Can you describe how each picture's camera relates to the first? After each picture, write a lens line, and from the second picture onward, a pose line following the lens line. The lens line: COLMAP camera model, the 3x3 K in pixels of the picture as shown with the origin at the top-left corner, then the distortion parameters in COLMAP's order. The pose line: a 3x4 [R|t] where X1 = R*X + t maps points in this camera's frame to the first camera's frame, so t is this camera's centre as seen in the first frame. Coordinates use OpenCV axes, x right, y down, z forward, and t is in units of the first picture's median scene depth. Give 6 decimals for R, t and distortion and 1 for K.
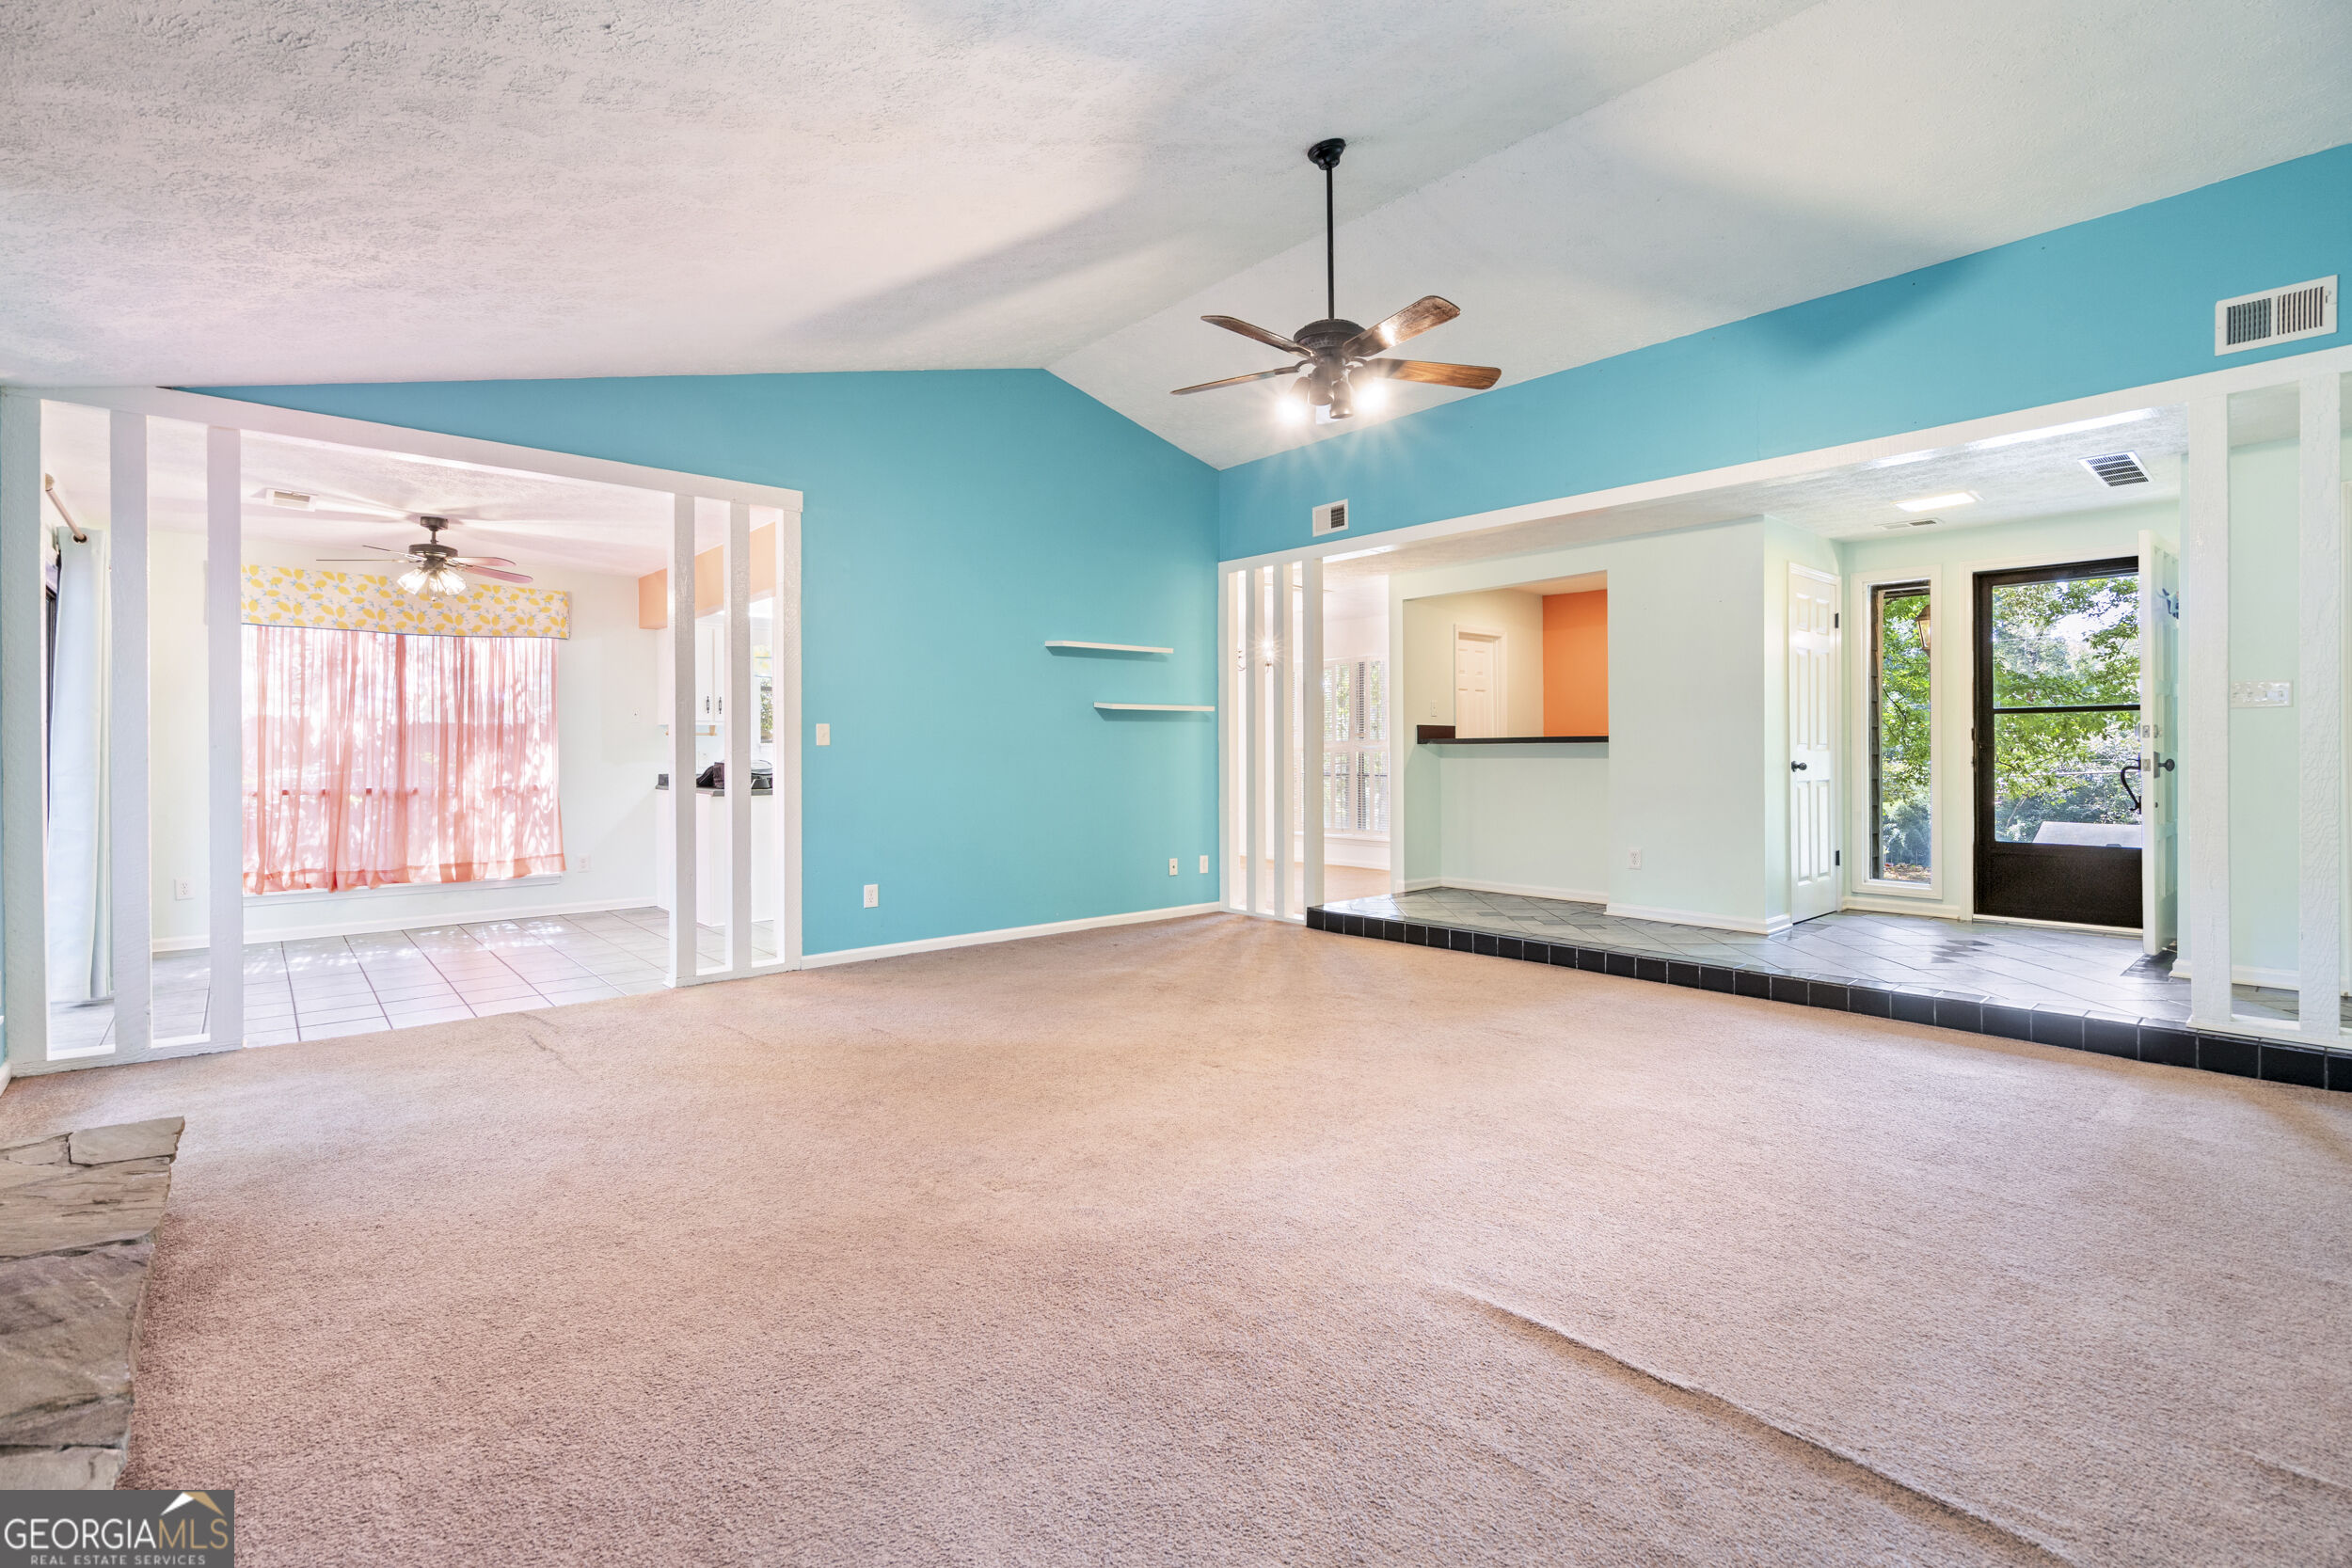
lens RADIAL K [[1078.6, 0, 1188.0], [0, 1078.6, 751.7], [0, 0, 1]] dist [-0.005226, 0.001039]
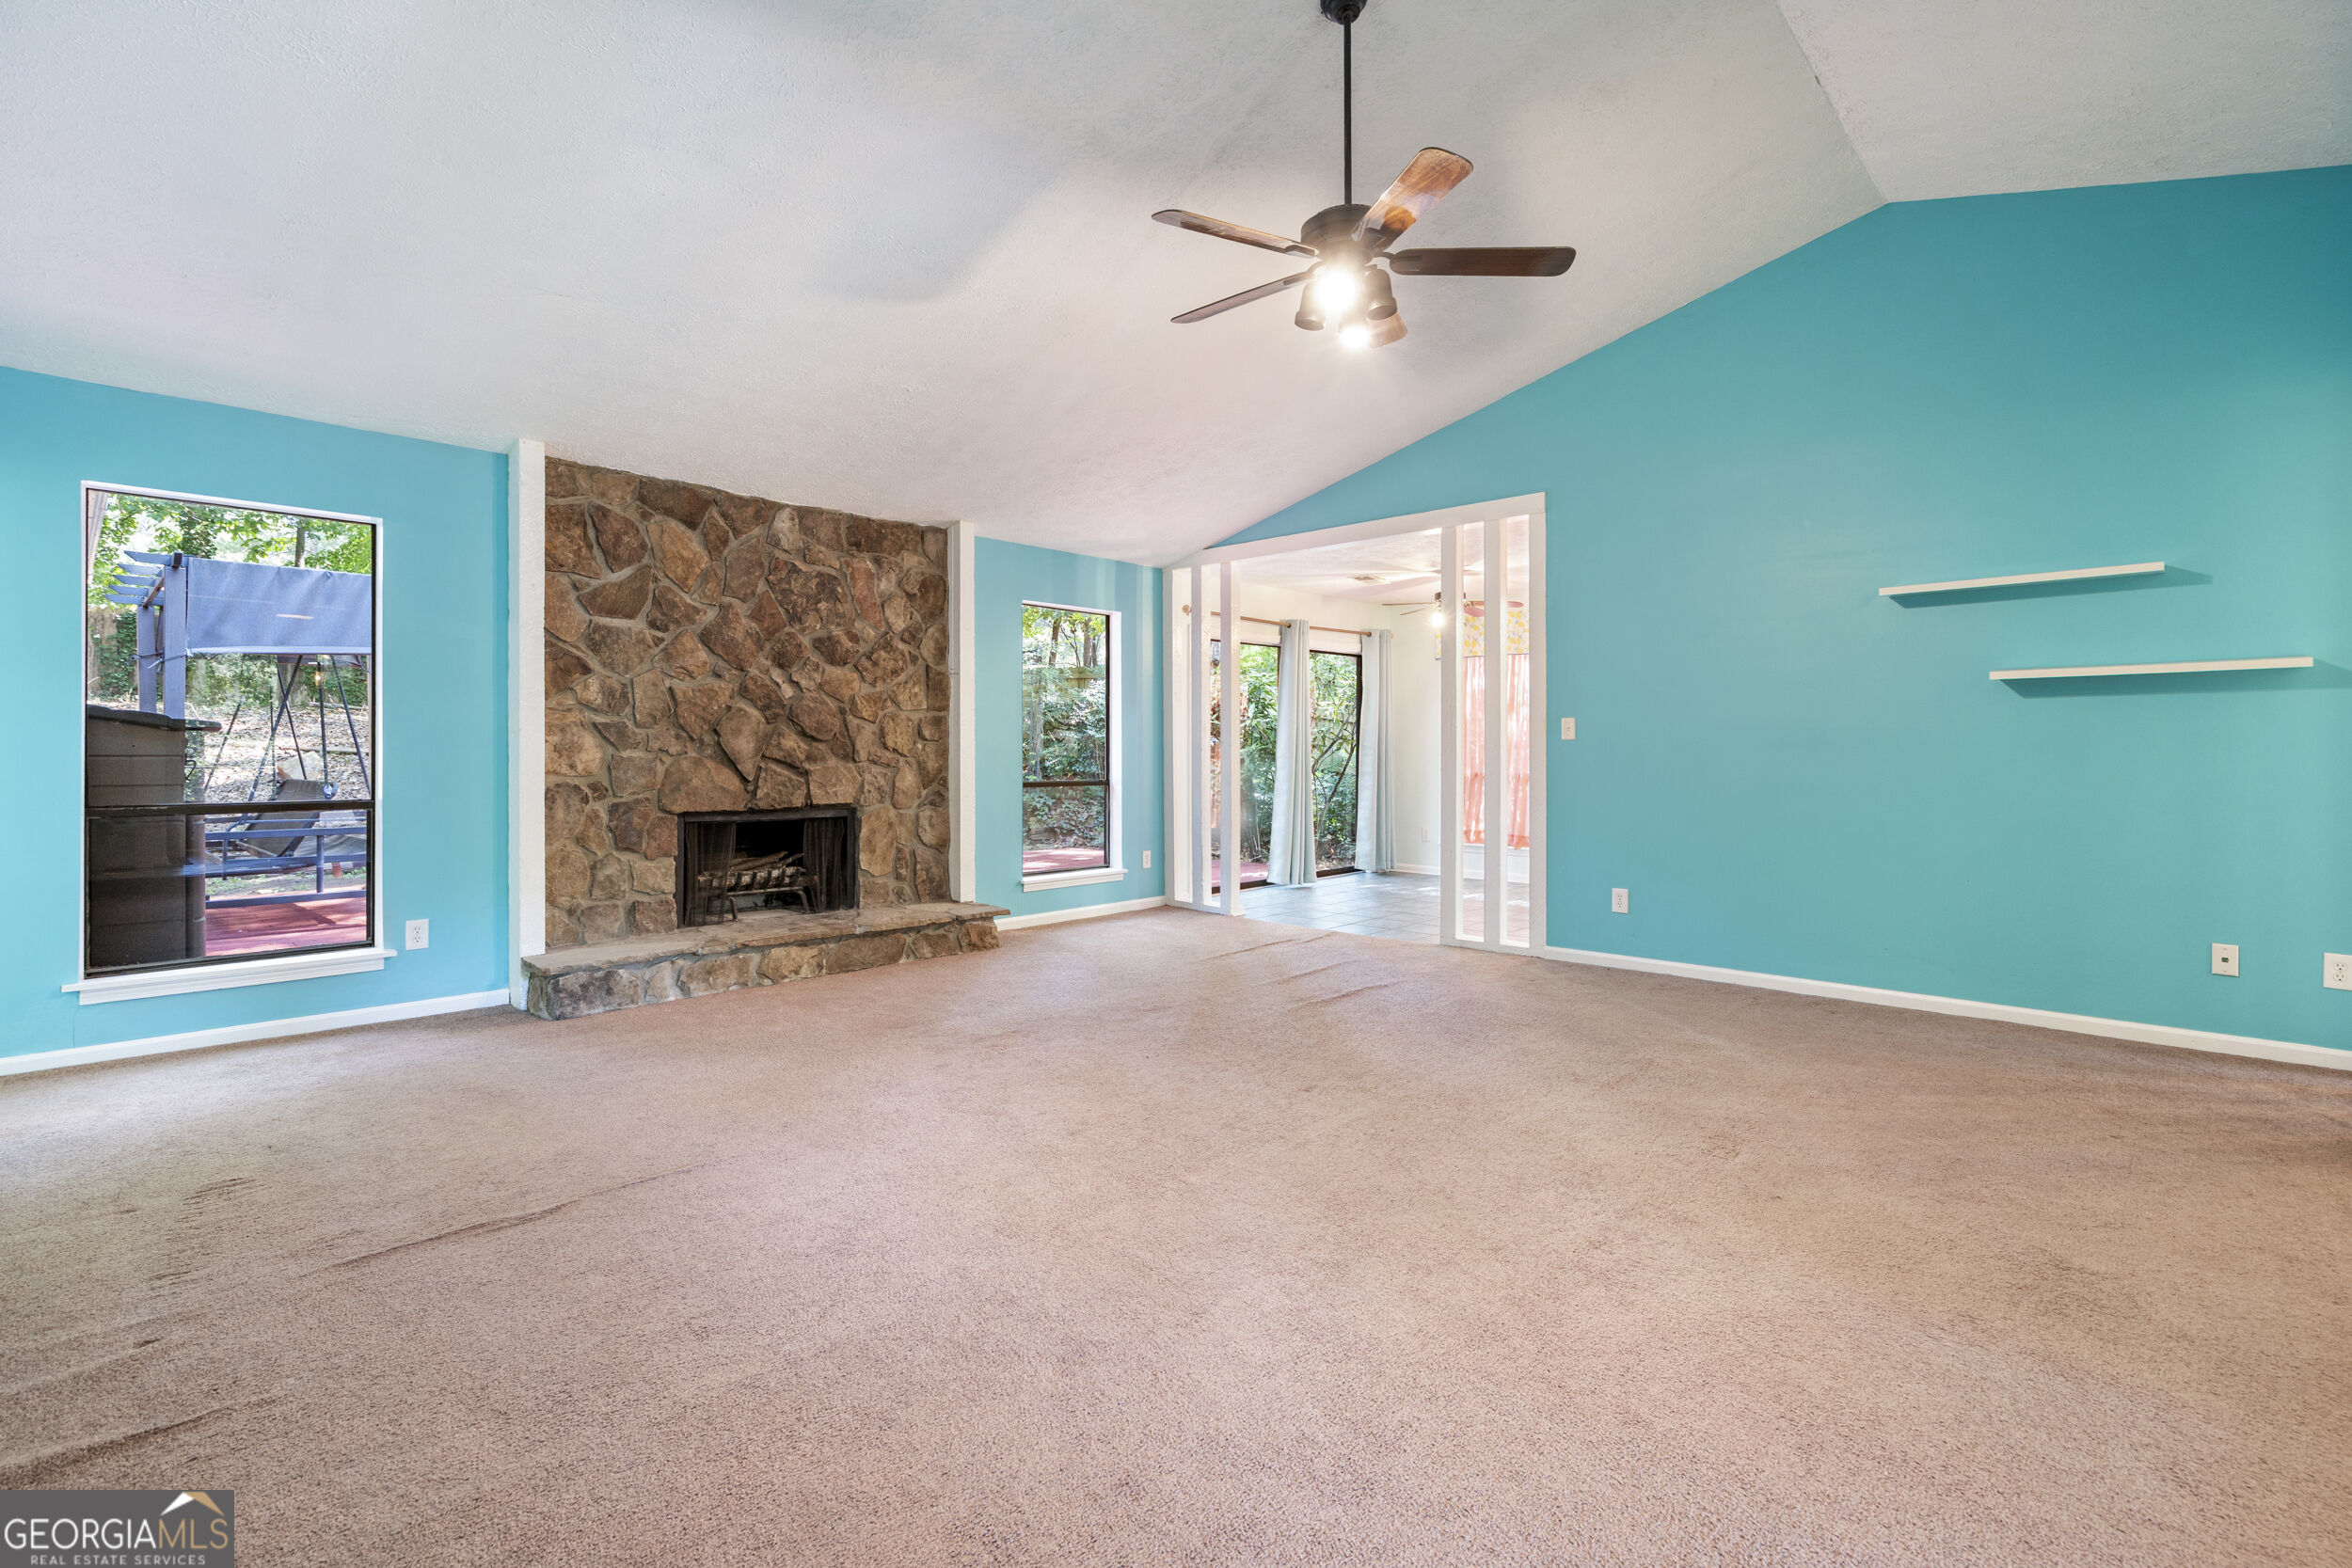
lens RADIAL K [[1078.6, 0, 1172.3], [0, 1078.6, 748.0], [0, 0, 1]] dist [-0.005226, 0.001039]
pose [[0.072204, 0.005848, -0.997373, 0.606902], [0.002044, 0.999980, 0.006011, -0.004572], [0.997388, -0.002472, 0.072191, 0.544766]]
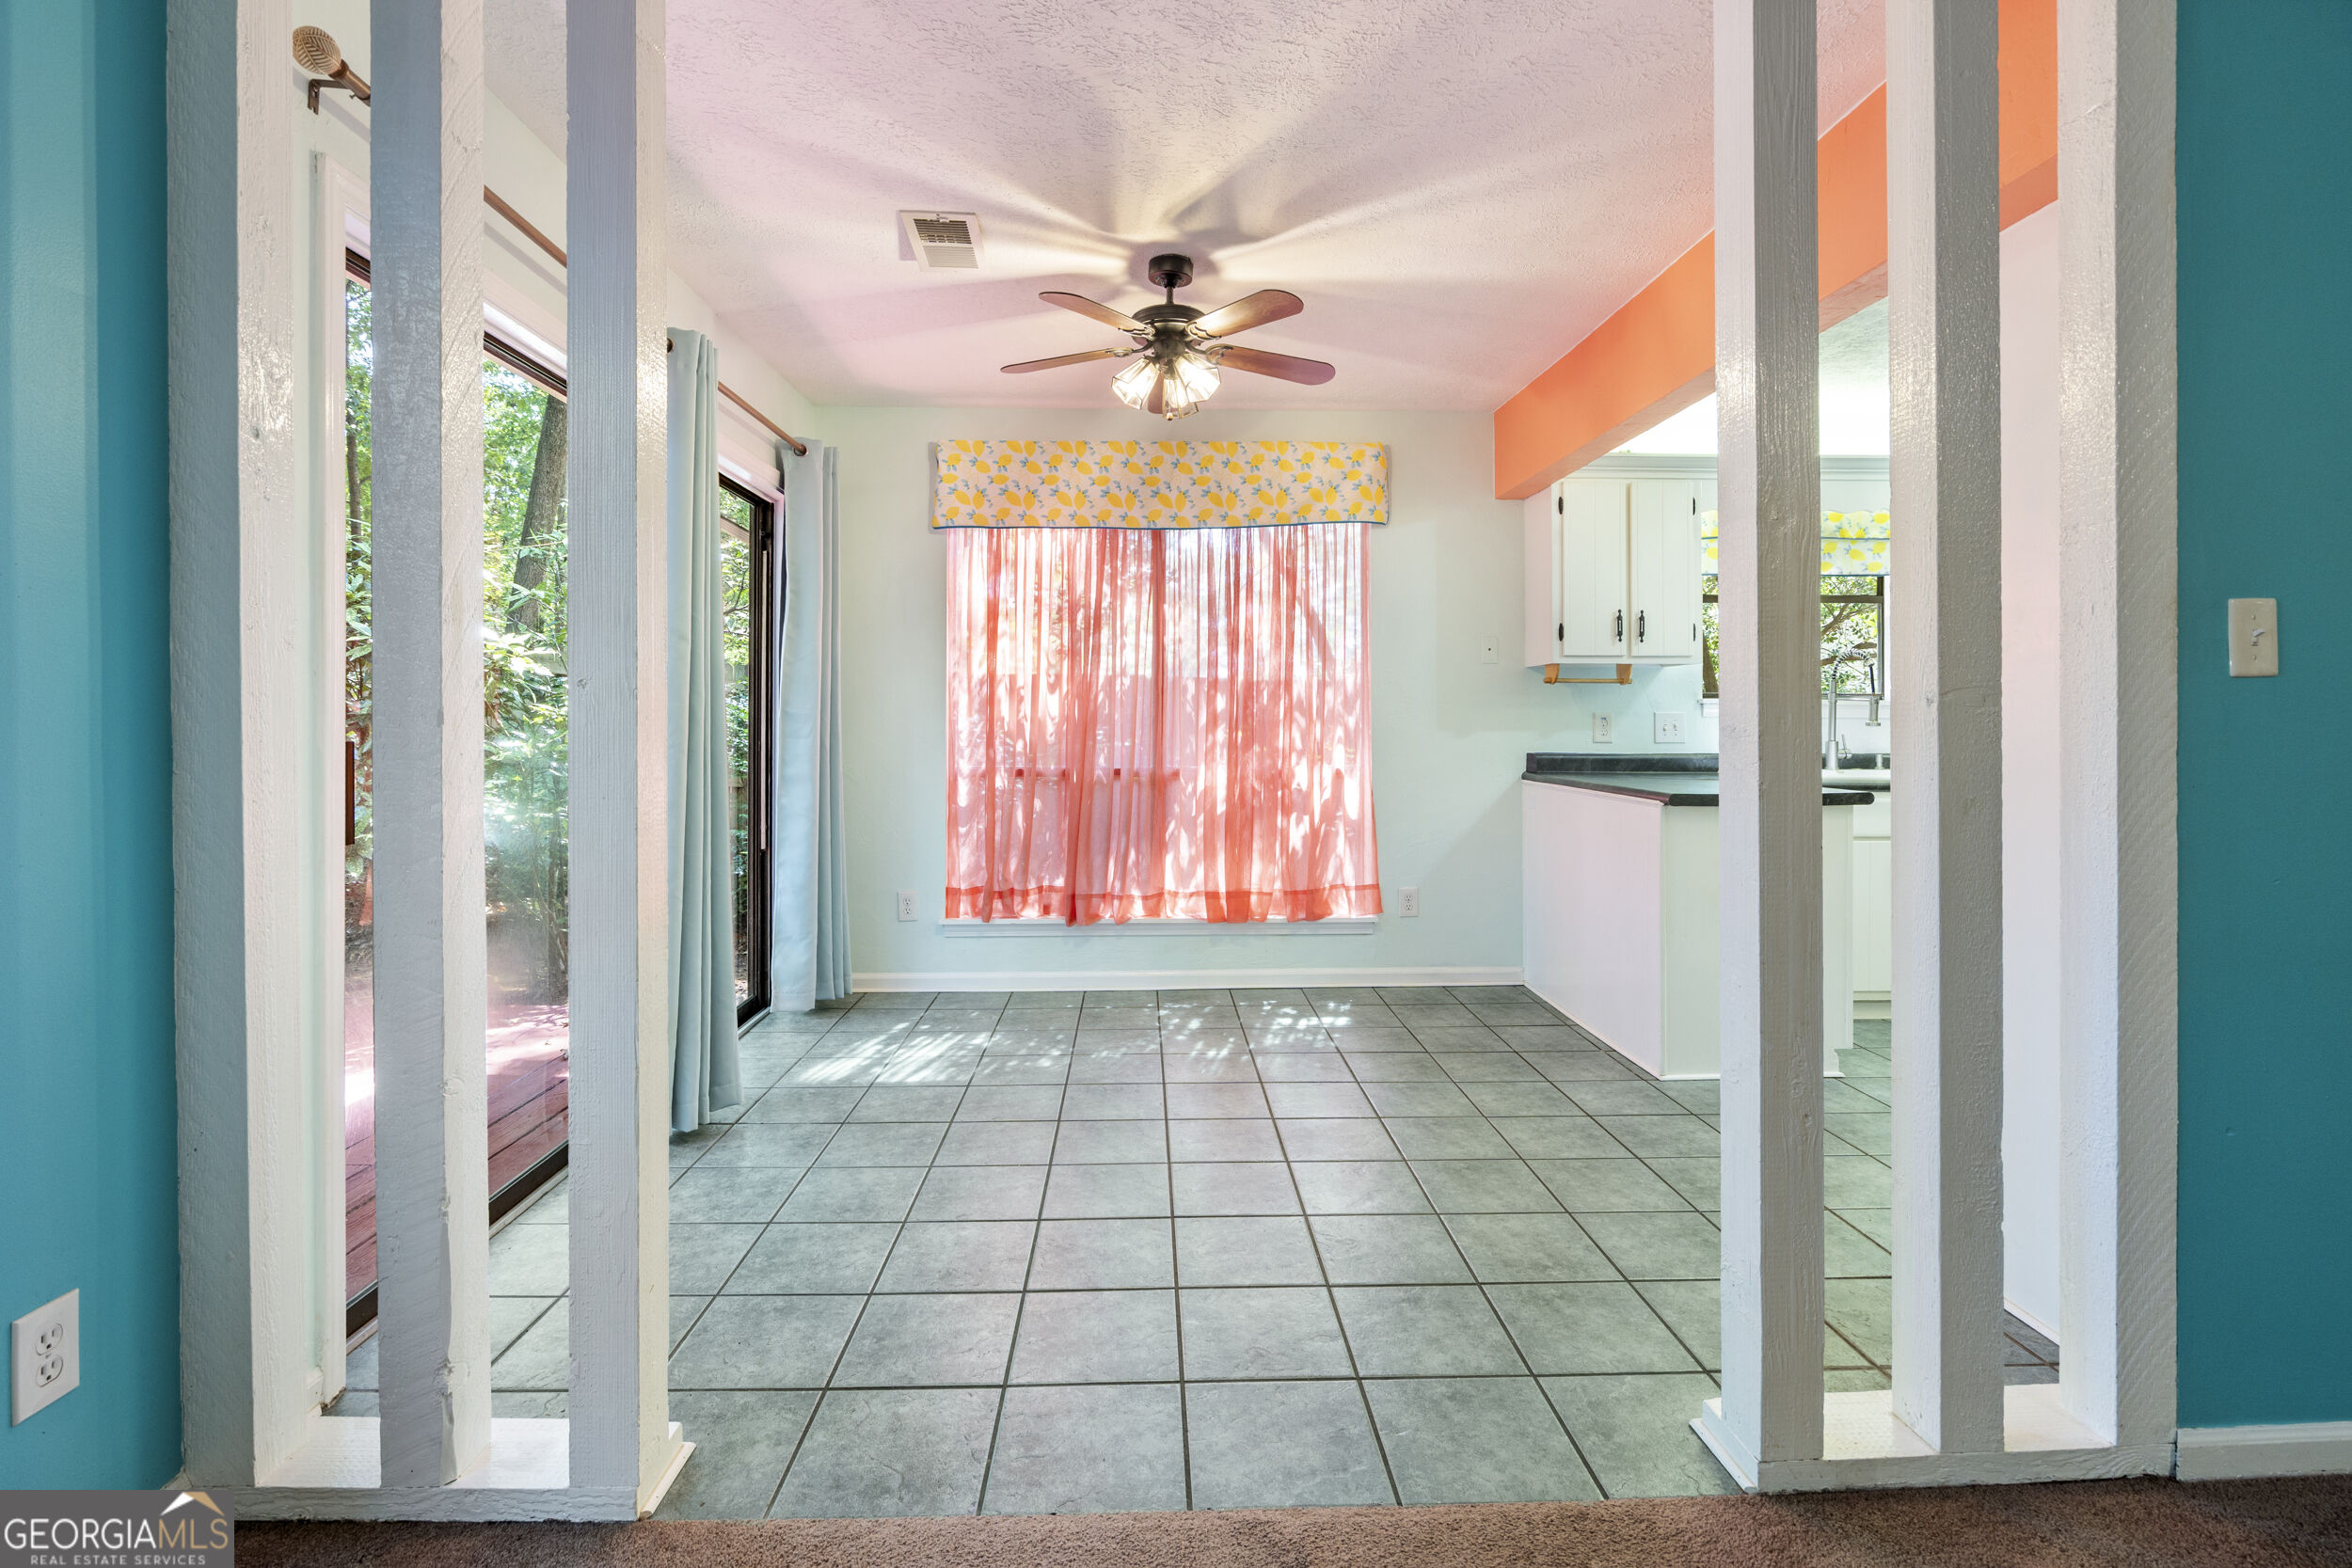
lens RADIAL K [[1078.6, 0, 1141.7], [0, 1078.6, 728.2], [0, 0, 1]] dist [-0.005226, 0.001039]
pose [[0.750804, 0.003862, -0.660514, -0.358082], [0.001231, 0.999973, 0.007246, 0.005054], [0.660524, -0.006254, 0.750779, 0.586114]]
